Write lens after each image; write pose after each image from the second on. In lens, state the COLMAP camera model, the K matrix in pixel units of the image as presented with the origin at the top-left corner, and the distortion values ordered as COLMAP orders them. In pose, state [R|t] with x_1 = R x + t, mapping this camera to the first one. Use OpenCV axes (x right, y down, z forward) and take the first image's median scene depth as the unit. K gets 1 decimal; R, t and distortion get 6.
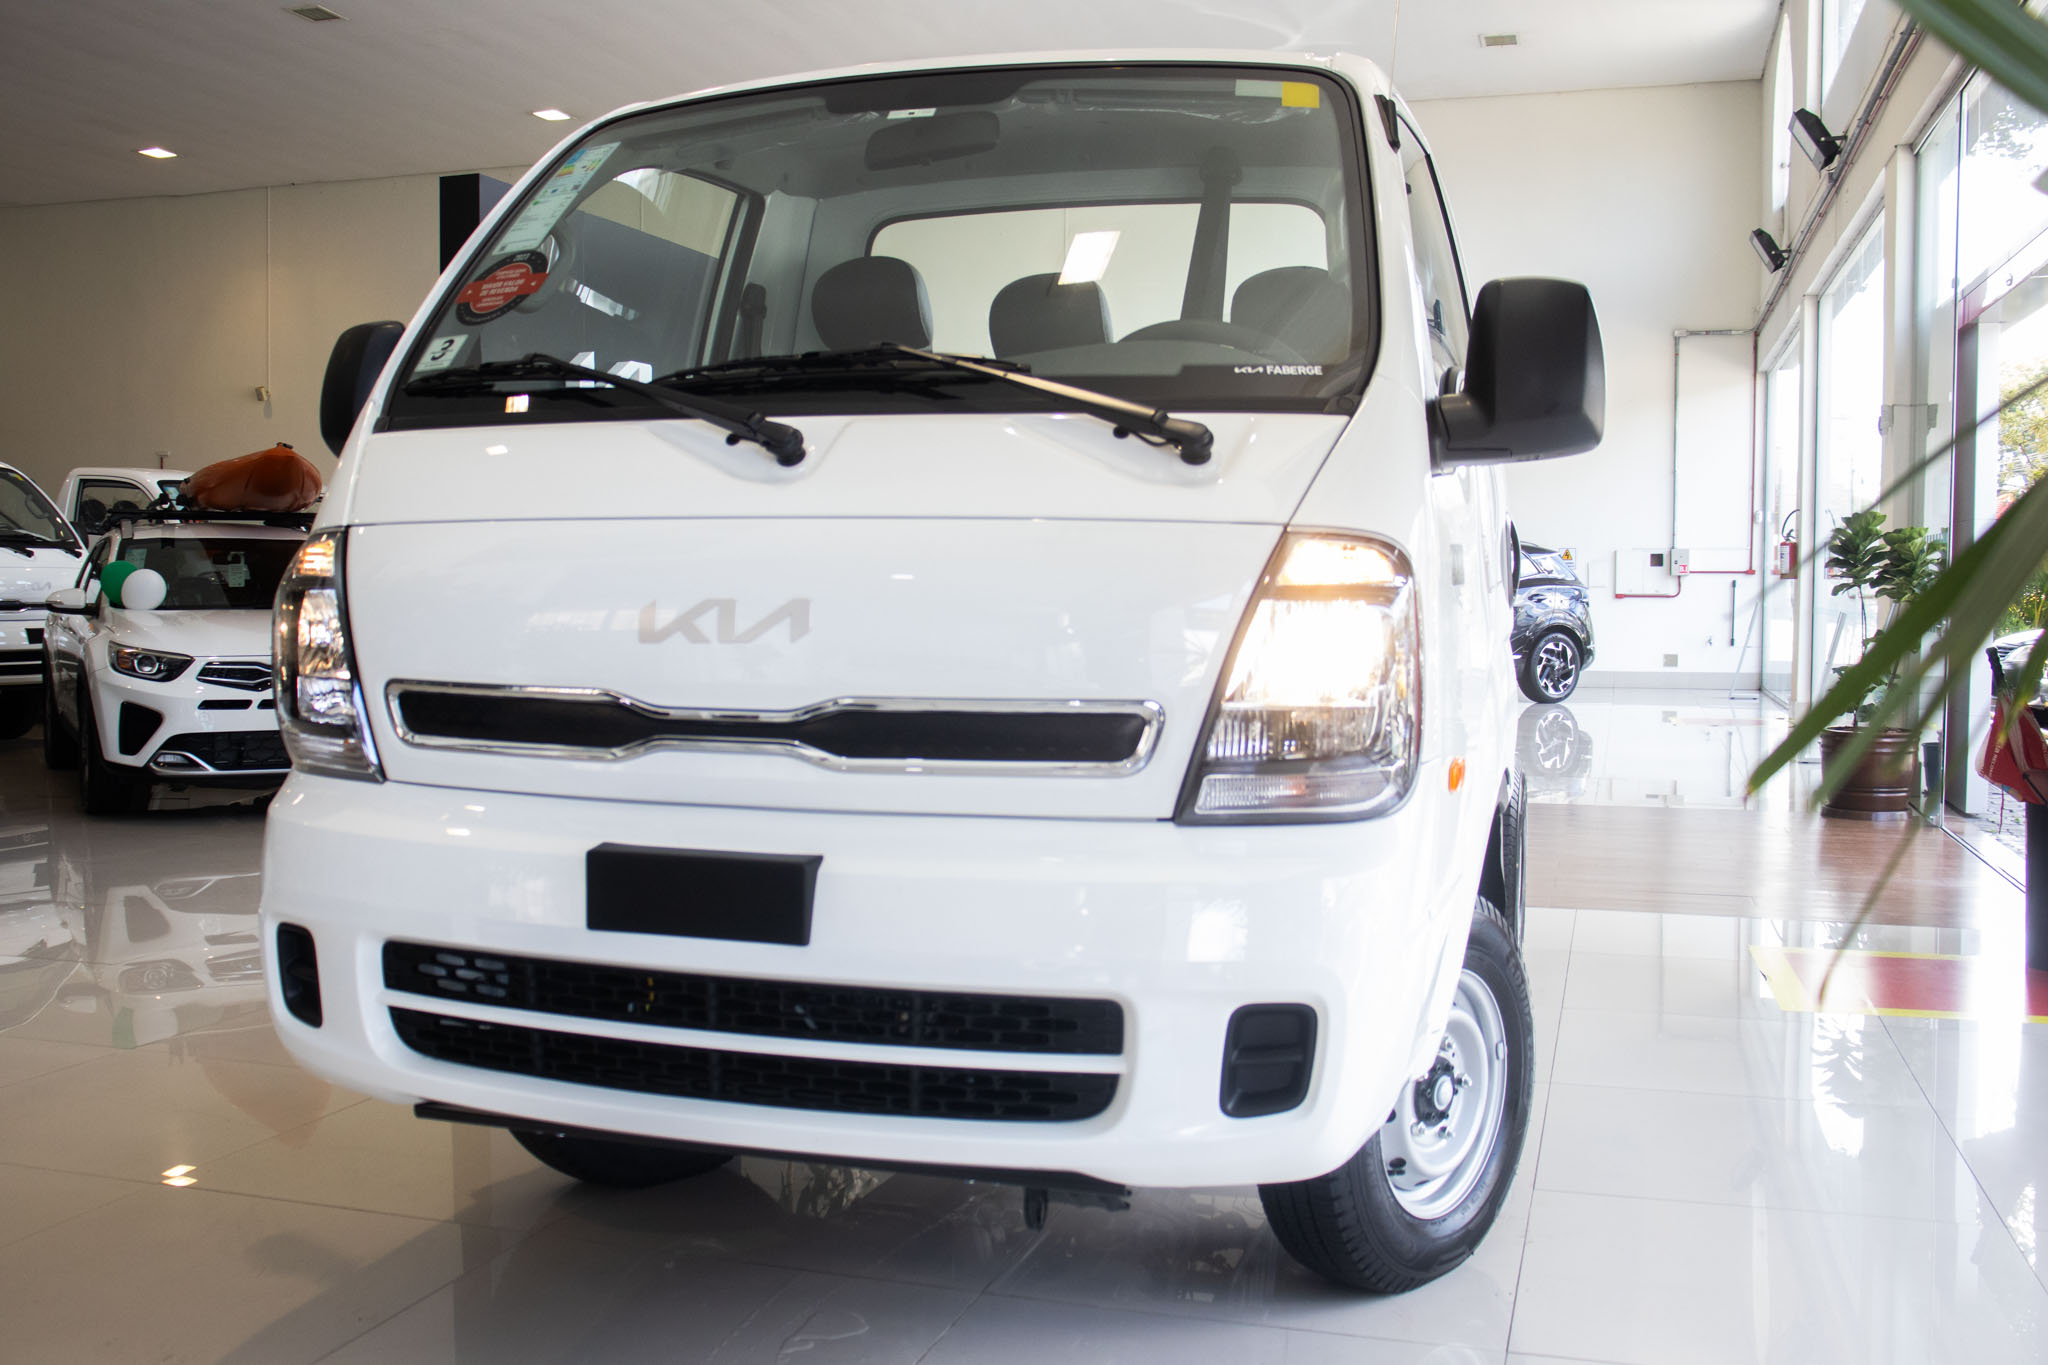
lens RADIAL K [[2019.7, 0, 1024.0], [0, 2019.7, 682.5], [0, 0, 1]] dist [-0.092777, 0.002433]
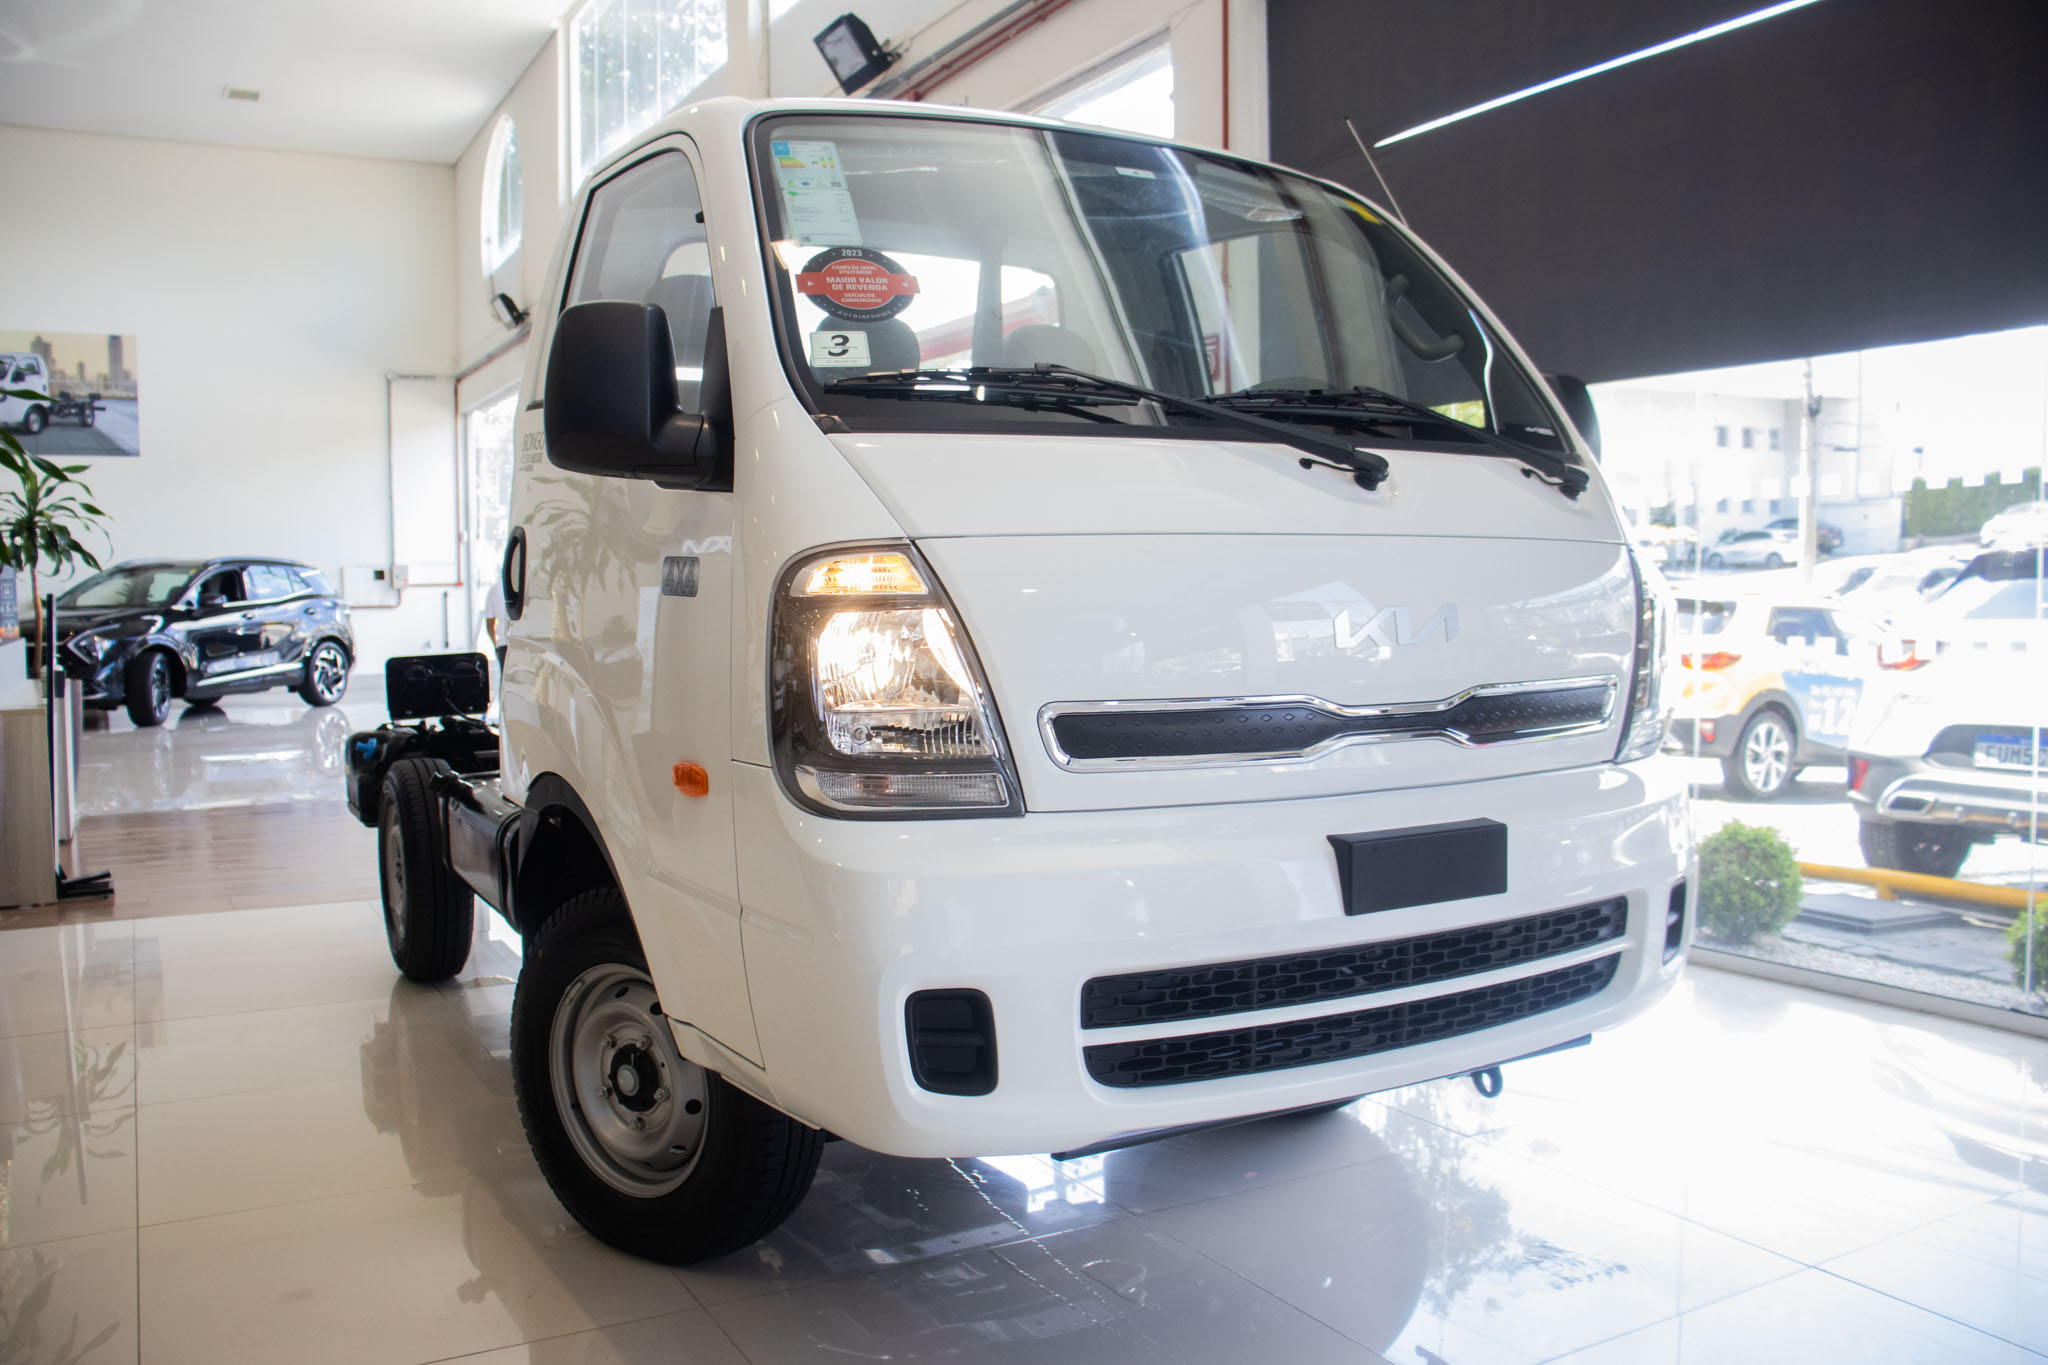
lens RADIAL K [[1726.0, 0, 1024.0], [0, 1726.0, 682.5], [0, 0, 1]] dist [-0.075680, 0.001094]
pose [[0.684818, -0.053874, 0.726720, -0.167385], [0.052711, 0.998313, 0.024336, -0.005645], [-0.726805, 0.021640, 0.686503, 0.083593]]
